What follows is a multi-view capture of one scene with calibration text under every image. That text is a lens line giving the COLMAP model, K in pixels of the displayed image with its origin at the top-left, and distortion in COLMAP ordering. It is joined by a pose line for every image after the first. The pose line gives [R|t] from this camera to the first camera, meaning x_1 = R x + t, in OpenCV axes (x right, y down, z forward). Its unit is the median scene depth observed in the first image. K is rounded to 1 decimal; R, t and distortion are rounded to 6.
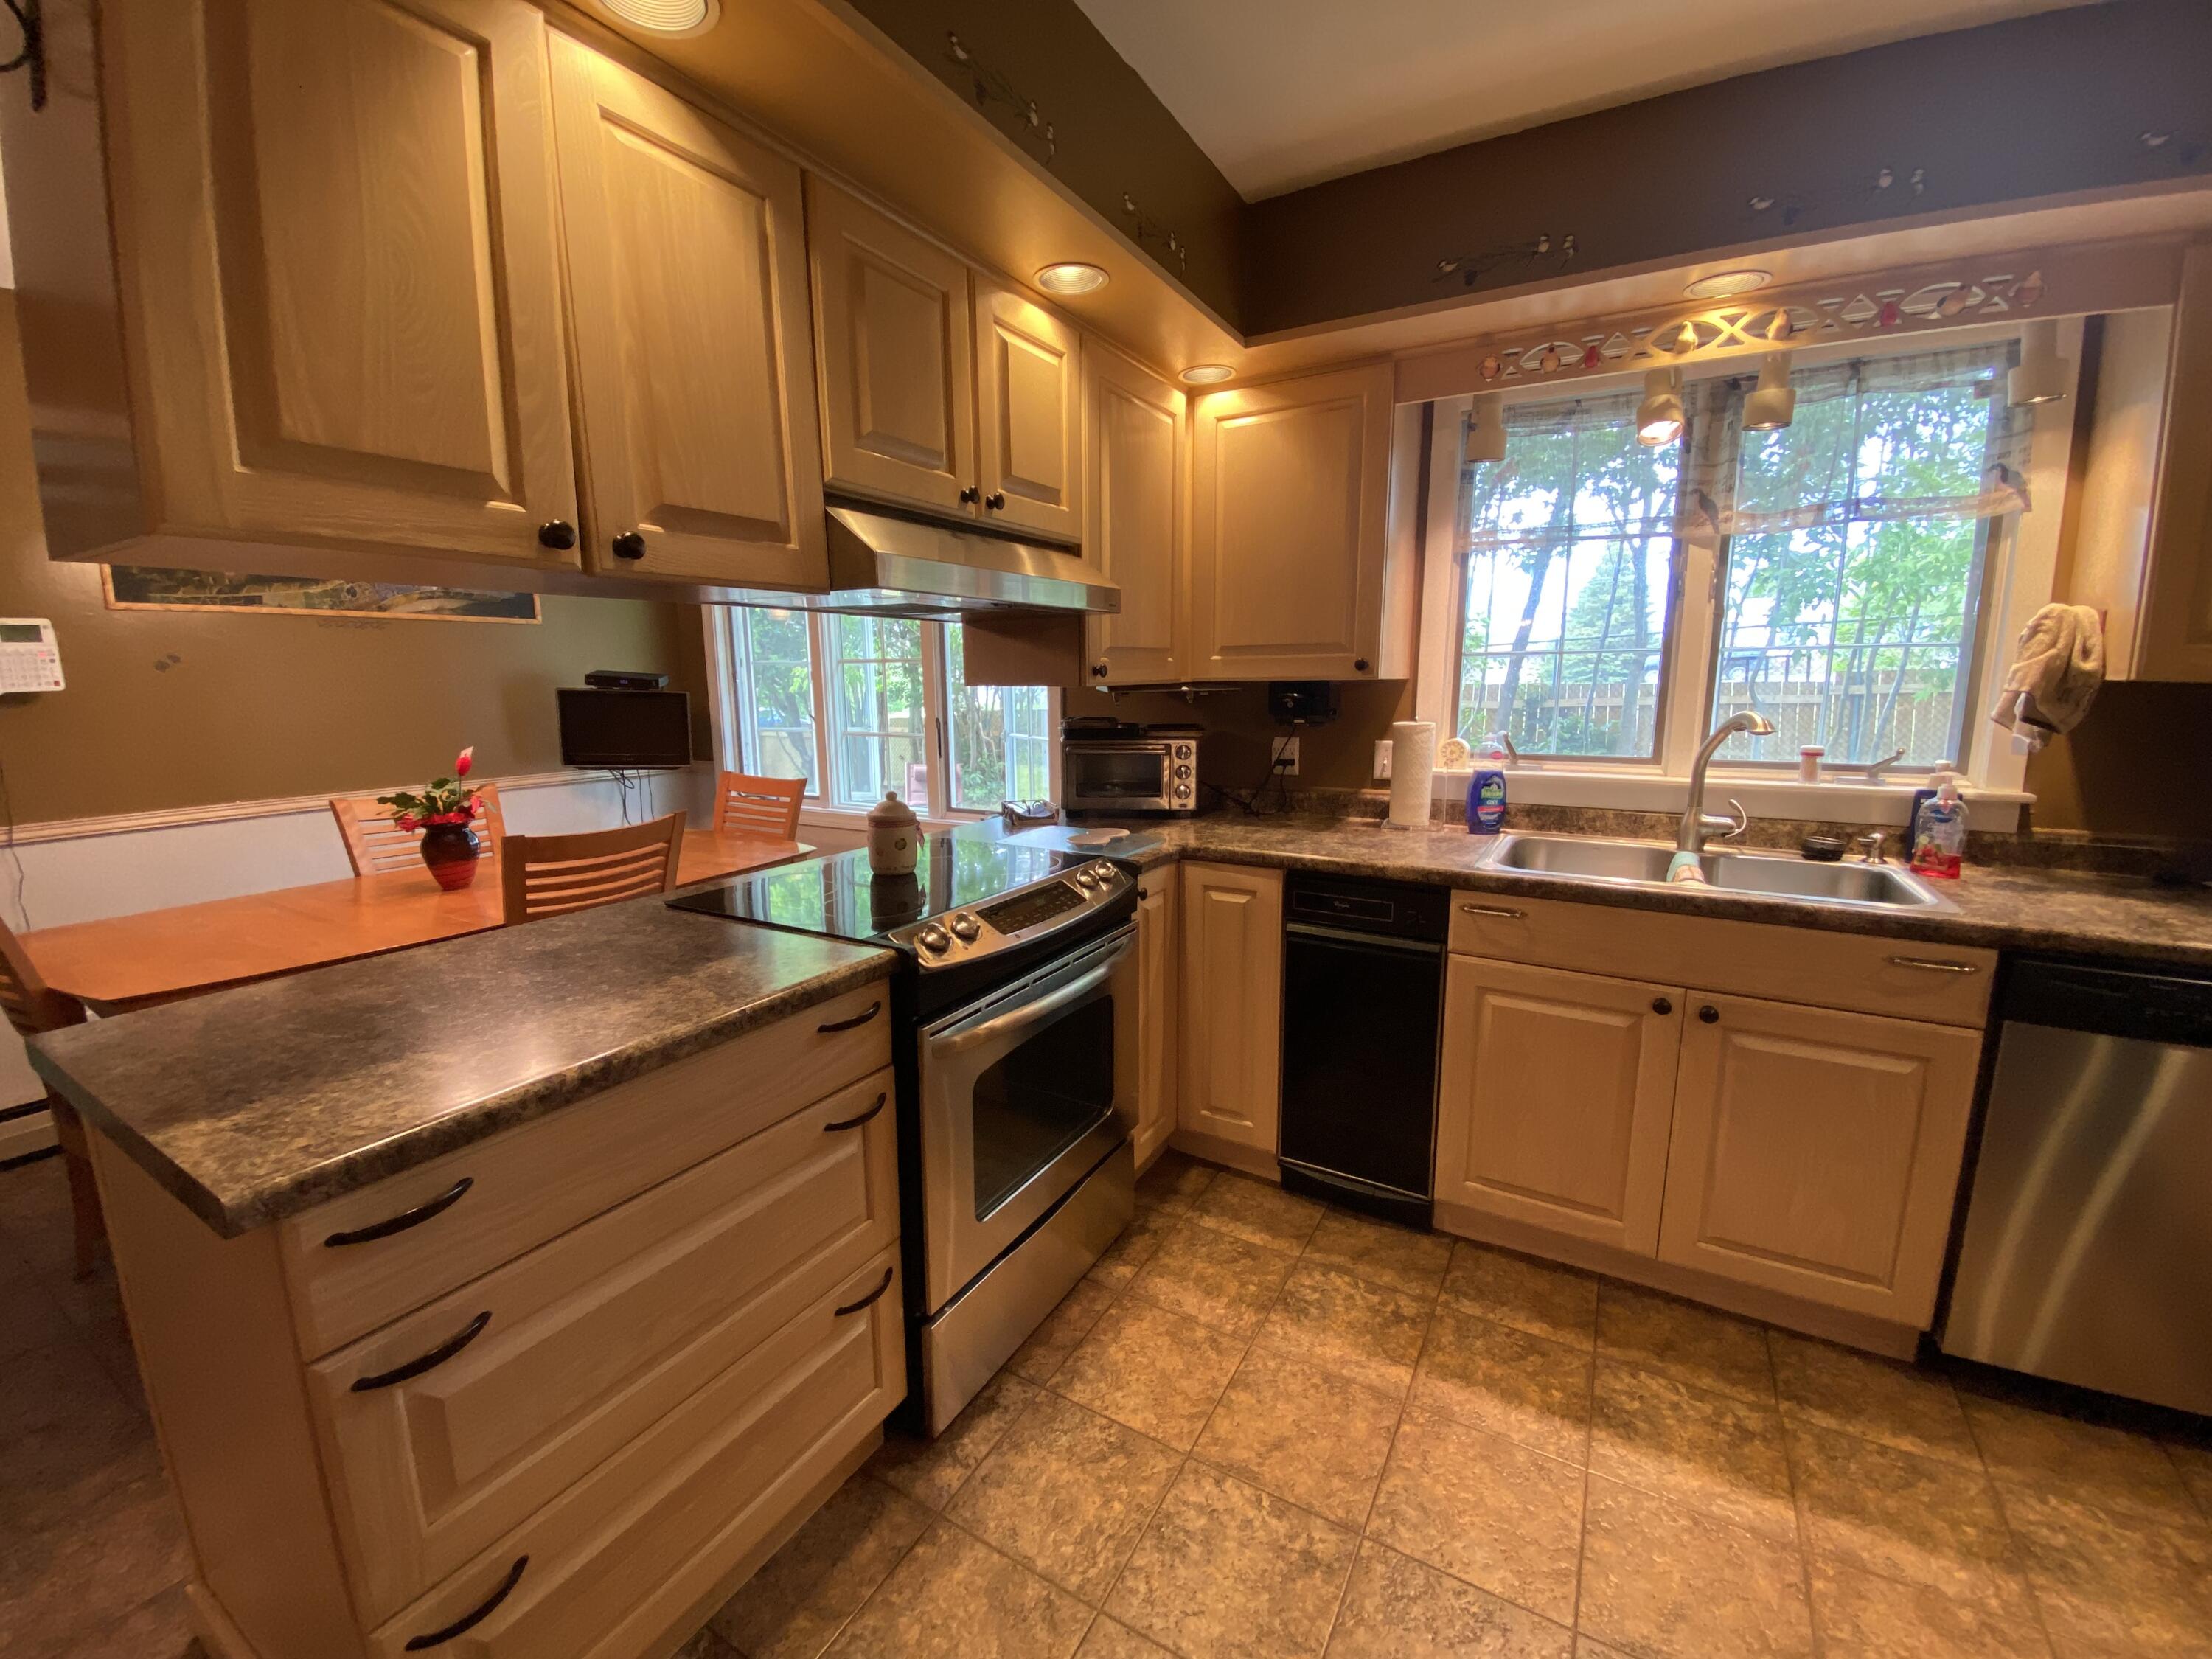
lens RADIAL K [[910.8, 0, 1081.6], [0, 910.8, 825.2], [0, 0, 1]] dist [0.002015, -0.011587]
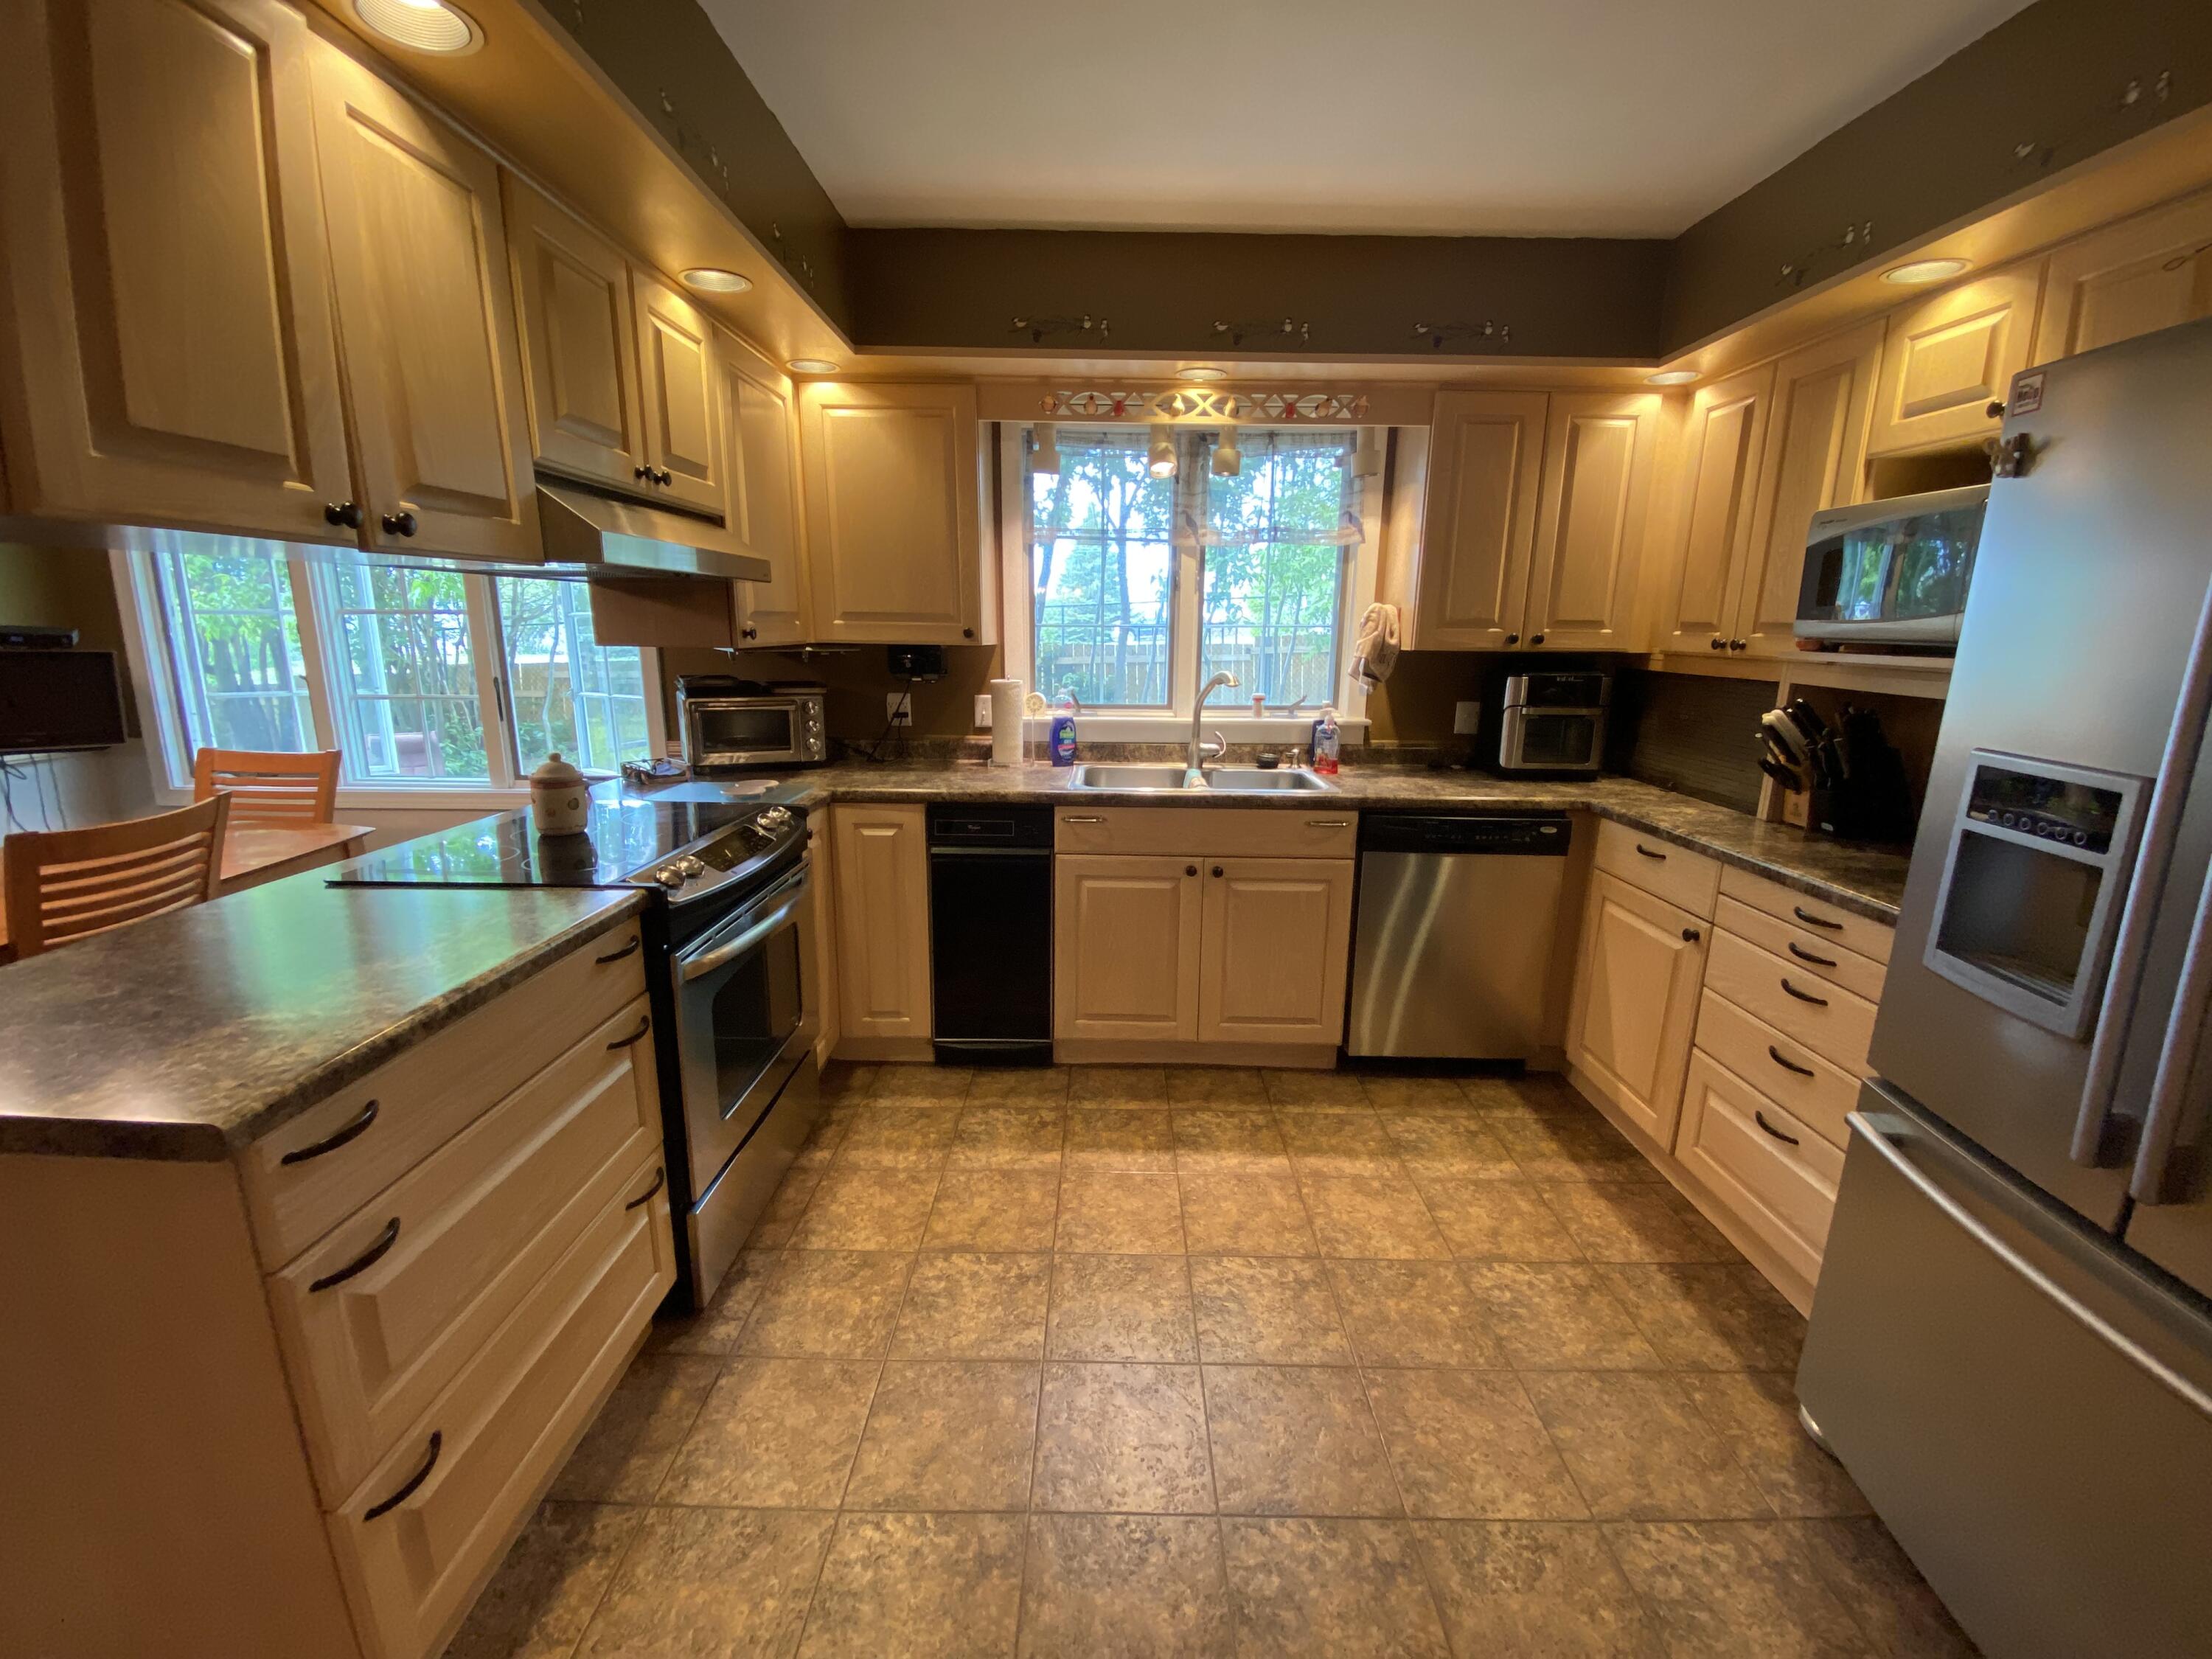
lens RADIAL K [[910.8, 0, 1097.2], [0, 910.8, 820.3], [0, 0, 1]] dist [0.002015, -0.011587]
pose [[0.867546, -0.085705, 0.489917, -0.217604], [0.064149, 0.996095, 0.060661, 0.016755], [-0.493203, -0.021198, 0.869656, -0.213986]]
